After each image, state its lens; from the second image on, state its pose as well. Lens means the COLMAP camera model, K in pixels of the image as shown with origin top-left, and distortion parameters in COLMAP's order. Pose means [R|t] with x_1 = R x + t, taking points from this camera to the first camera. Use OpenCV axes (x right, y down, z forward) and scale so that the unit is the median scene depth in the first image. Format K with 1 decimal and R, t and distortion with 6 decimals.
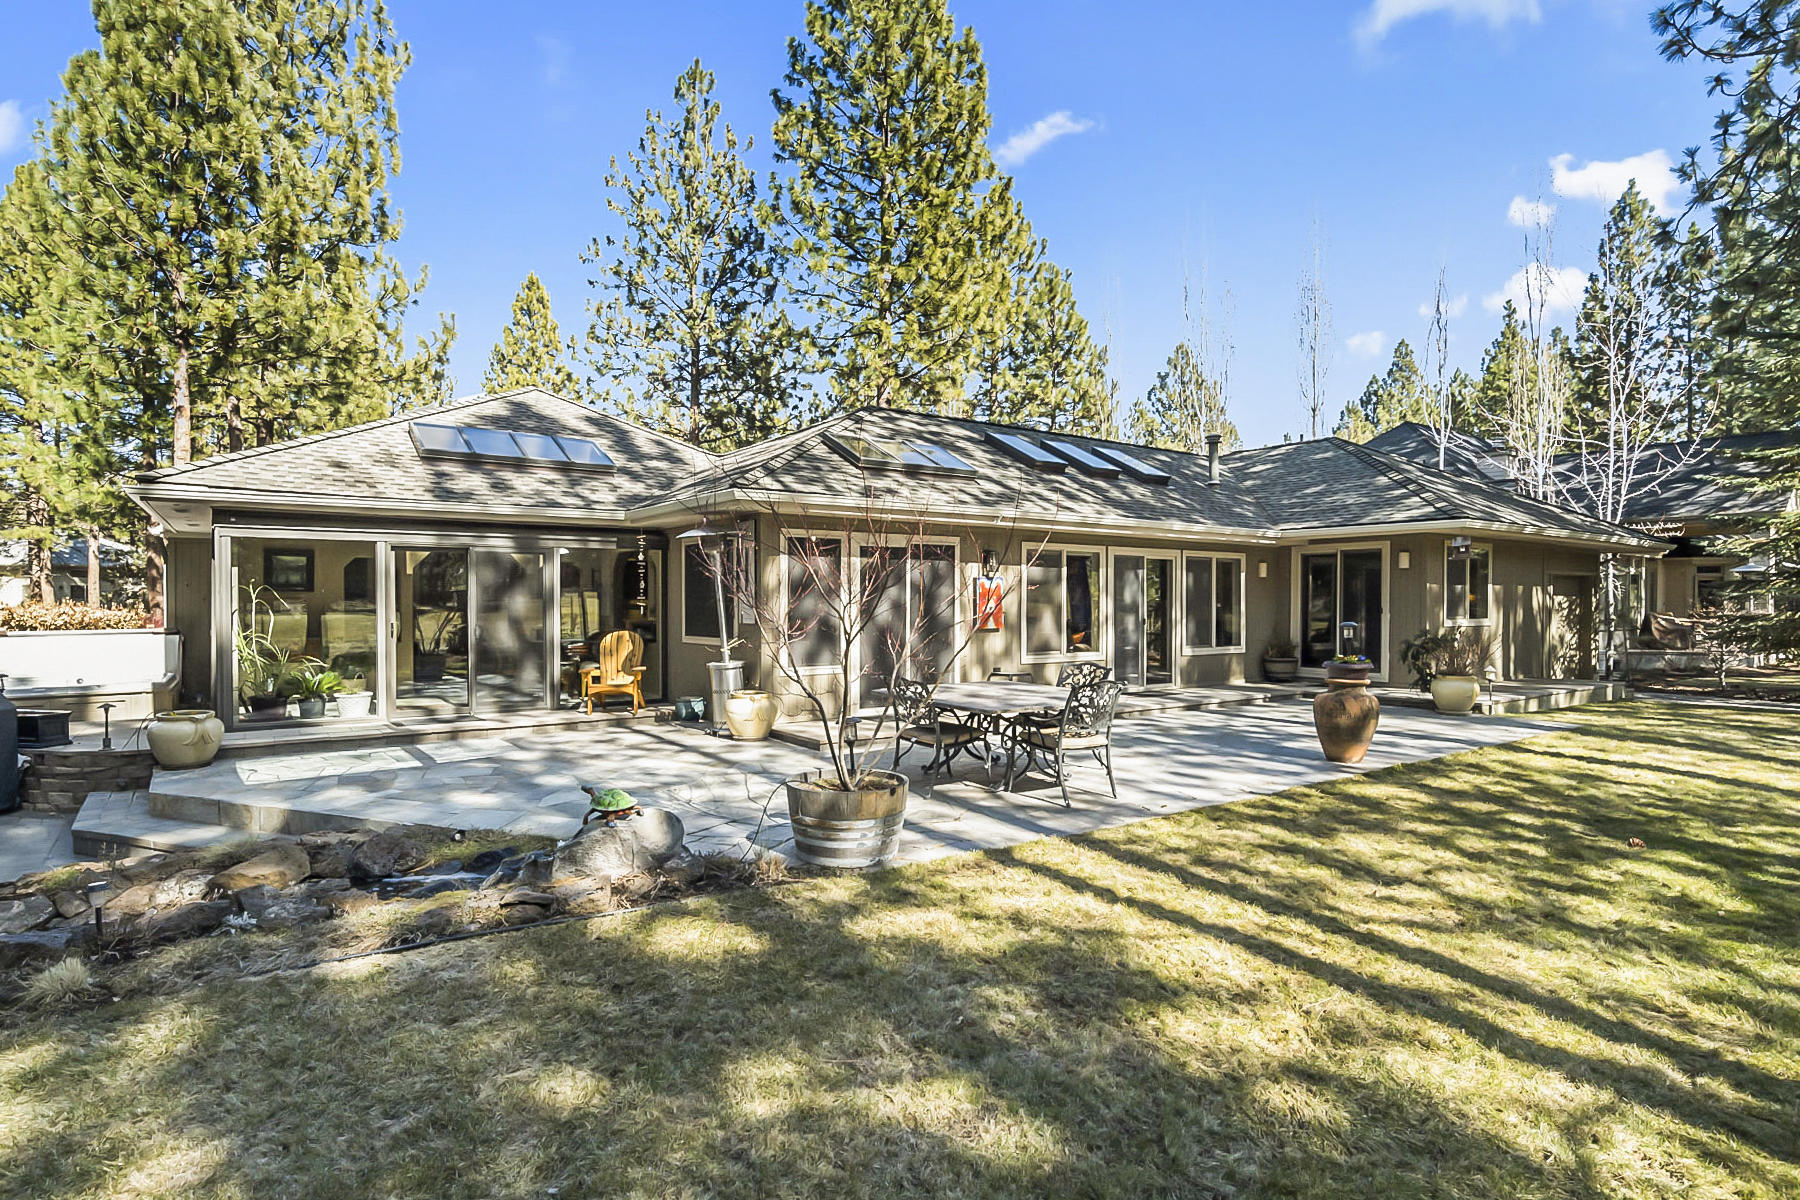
lens RADIAL K [[902.6, 0, 898.2], [0, 902.6, 646.8], [0, 0, 1]] dist [-0.000115, -0.000658]
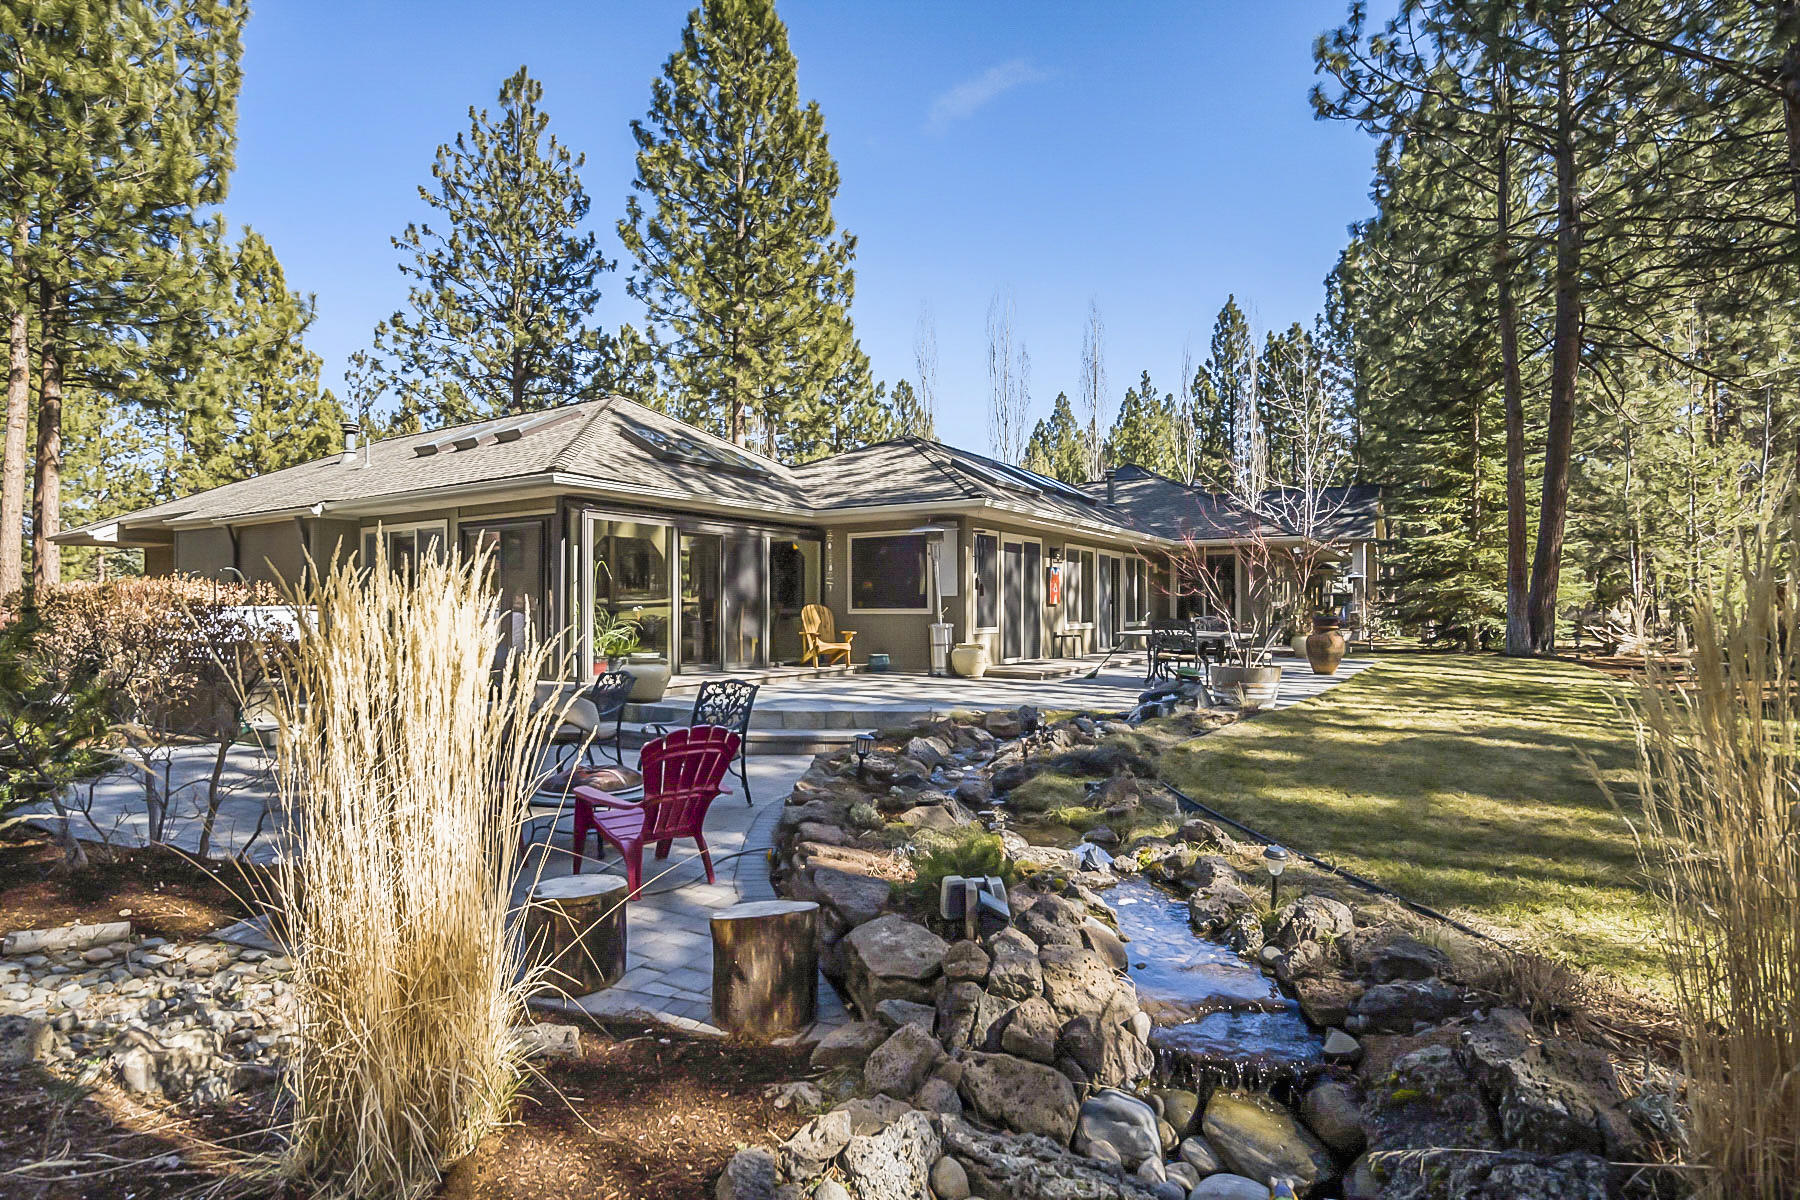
lens RADIAL K [[919.7, 0, 900.0], [0, 919.7, 600.0], [0, 0, 1]] dist [0.002015, 0.000065]
pose [[0.923168, 0.000175, 0.384397, -0.538838], [0.026042, 0.997674, -0.062995, 0.044592], [-0.383514, 0.068166, 0.921016, -0.163548]]
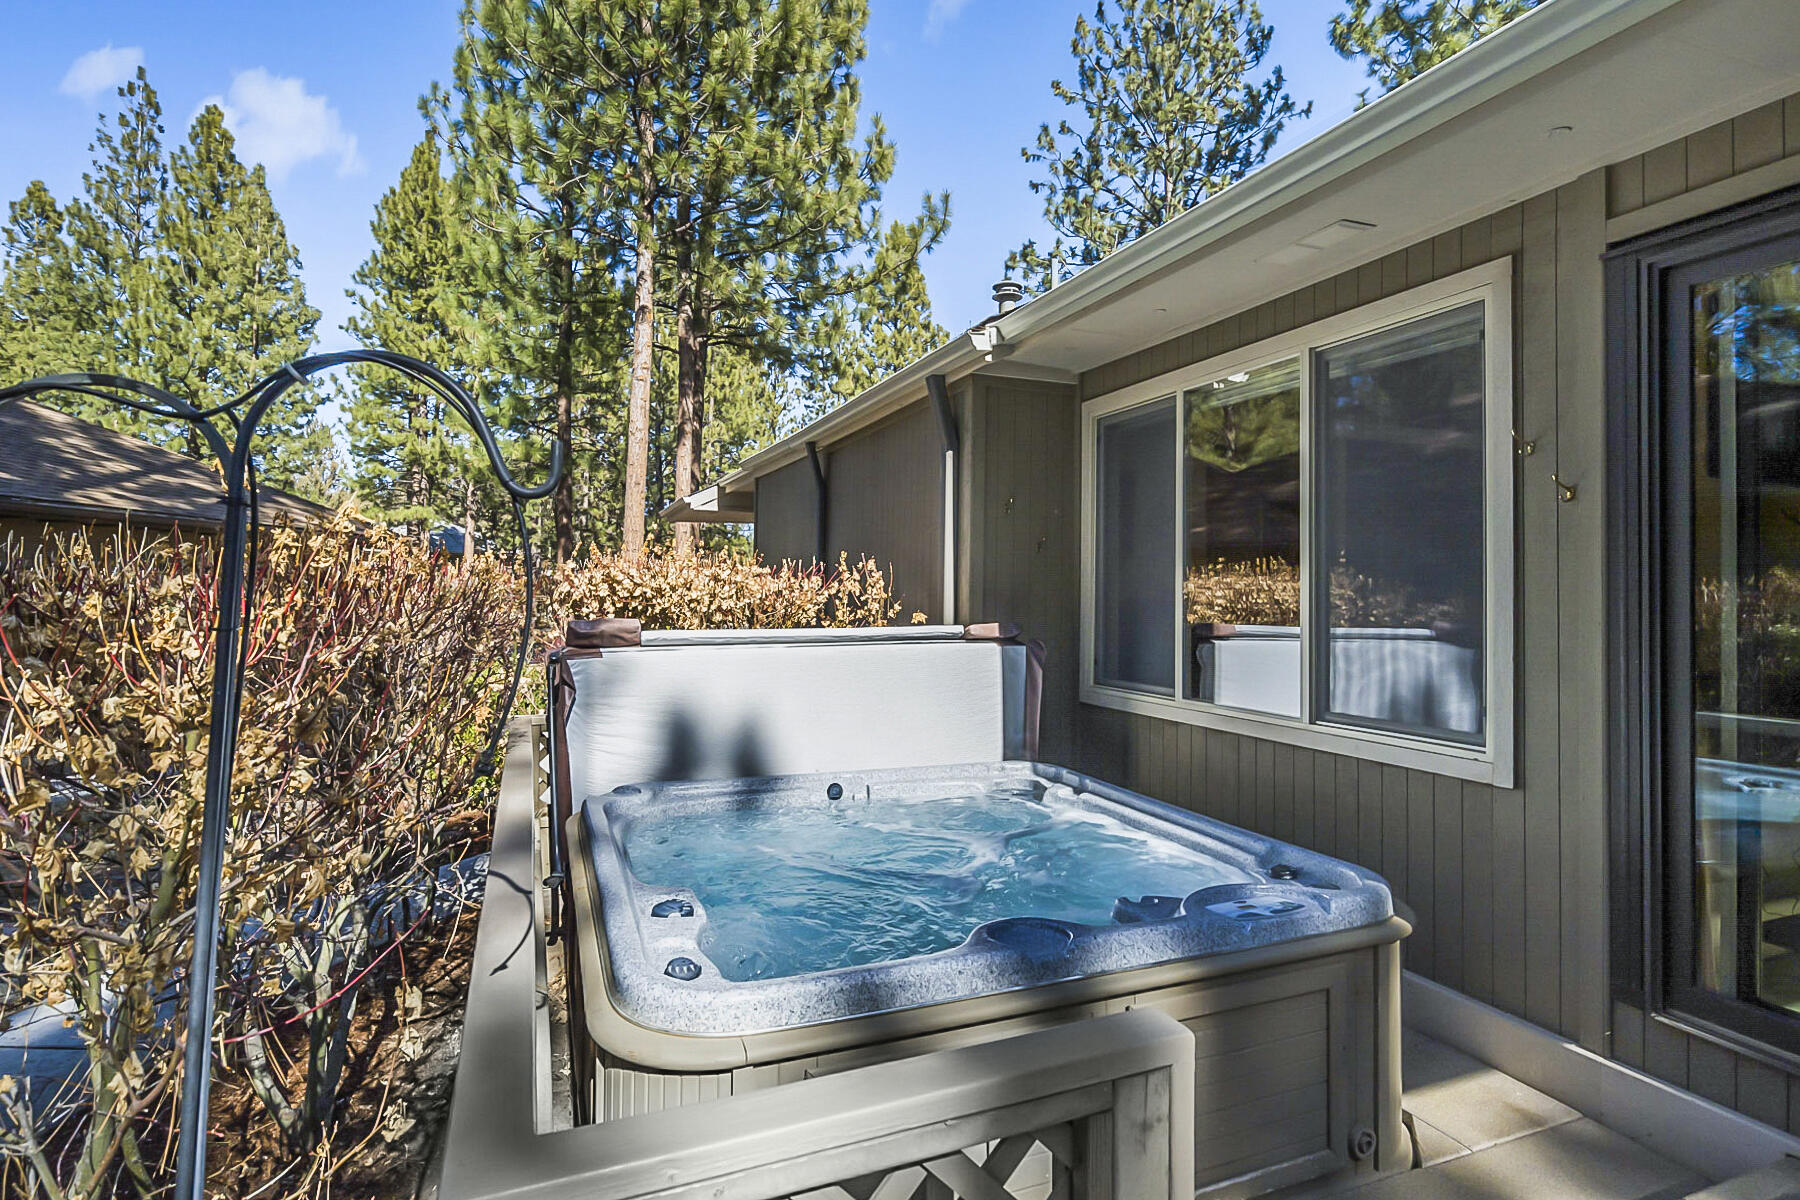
lens RADIAL K [[898.2, 0, 902.4], [0, 898.2, 581.8], [0, 0, 1]] dist [-0.000071, 0.000640]
pose [[0.978218, 0.004576, -0.207528, -0.684408], [-0.019672, 0.997301, -0.070737, -0.014608], [0.206644, 0.073278, 0.975668, 0.594258]]
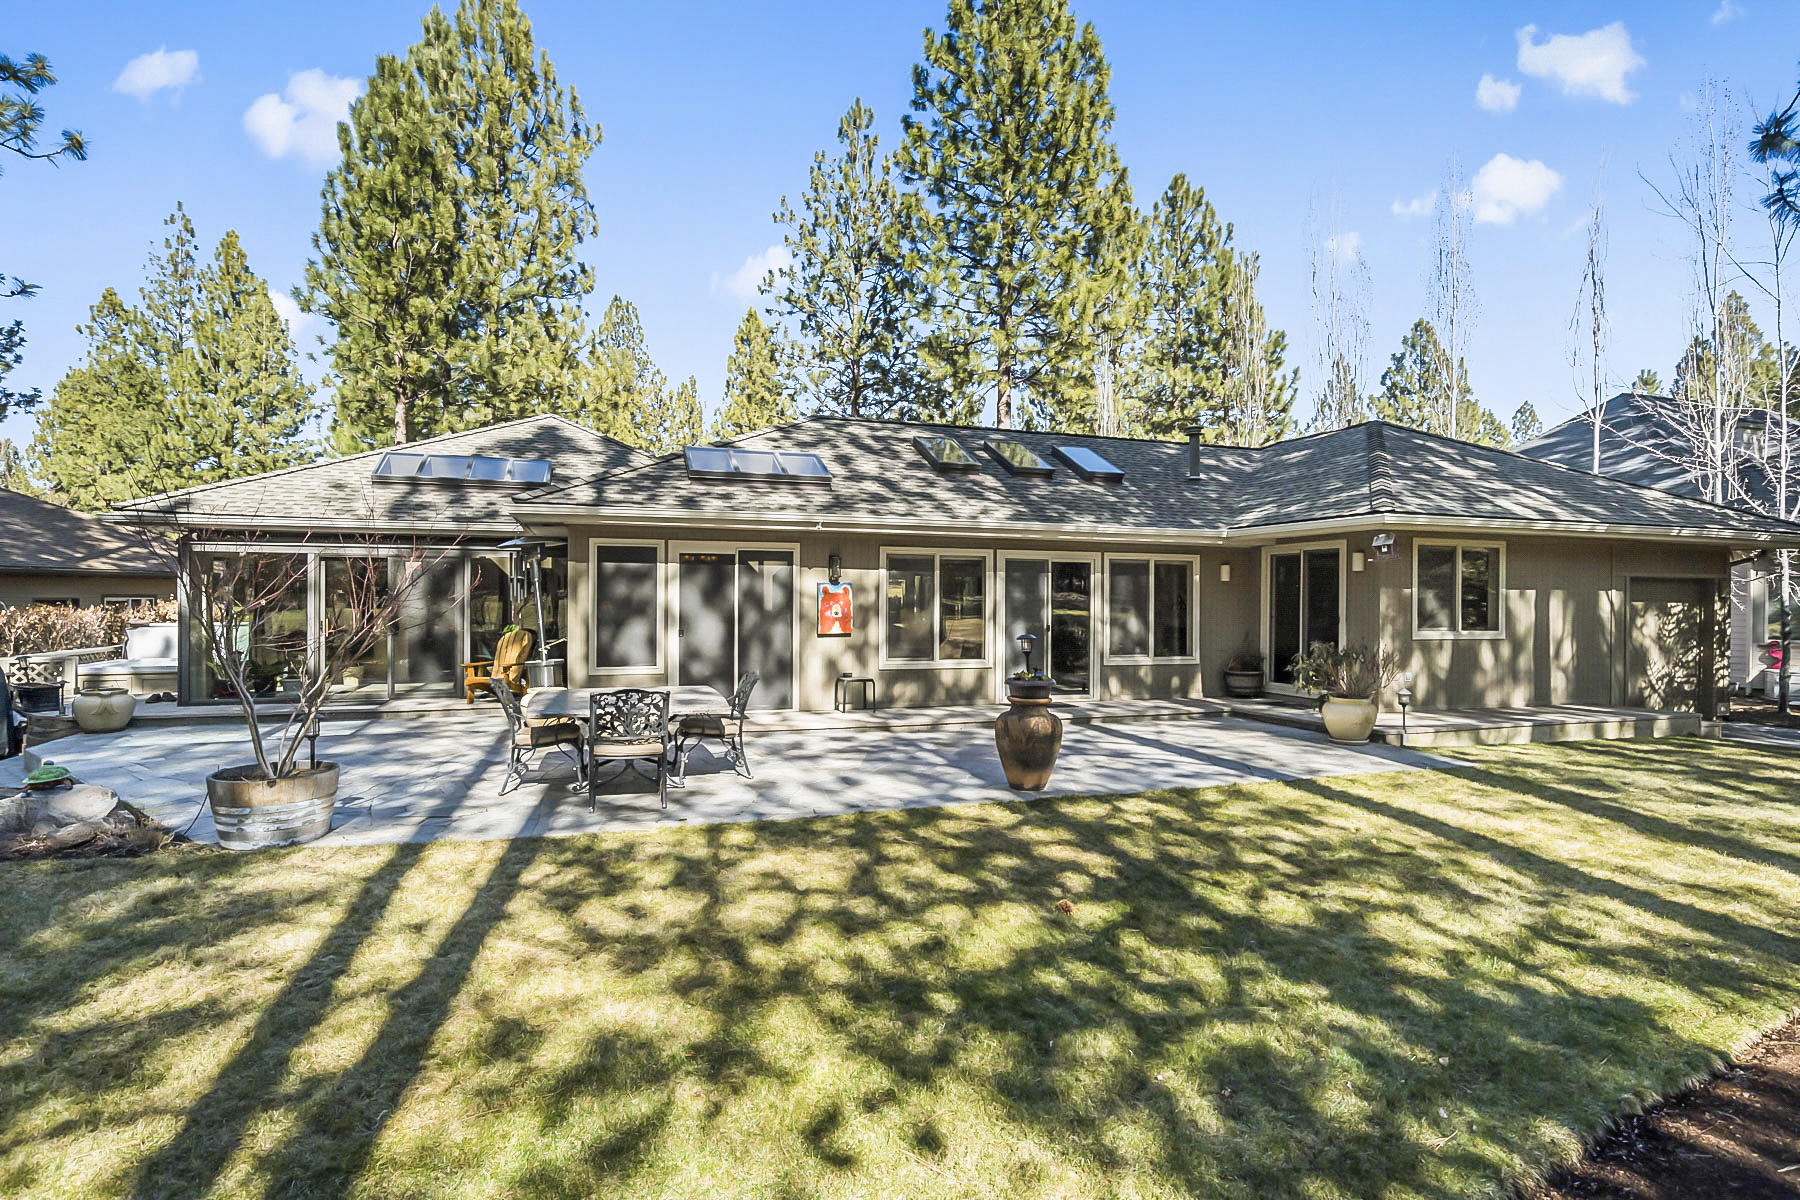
lens RADIAL K [[915.5, 0, 901.8], [0, 915.5, 607.7], [0, 0, 1]] dist [0.000294, 0.000434]
pose [[0.959233, 0.005832, -0.282555, 0.330103], [-0.020224, 0.998640, -0.048044, -0.001156], [0.281891, 0.051800, 0.958047, 0.040069]]
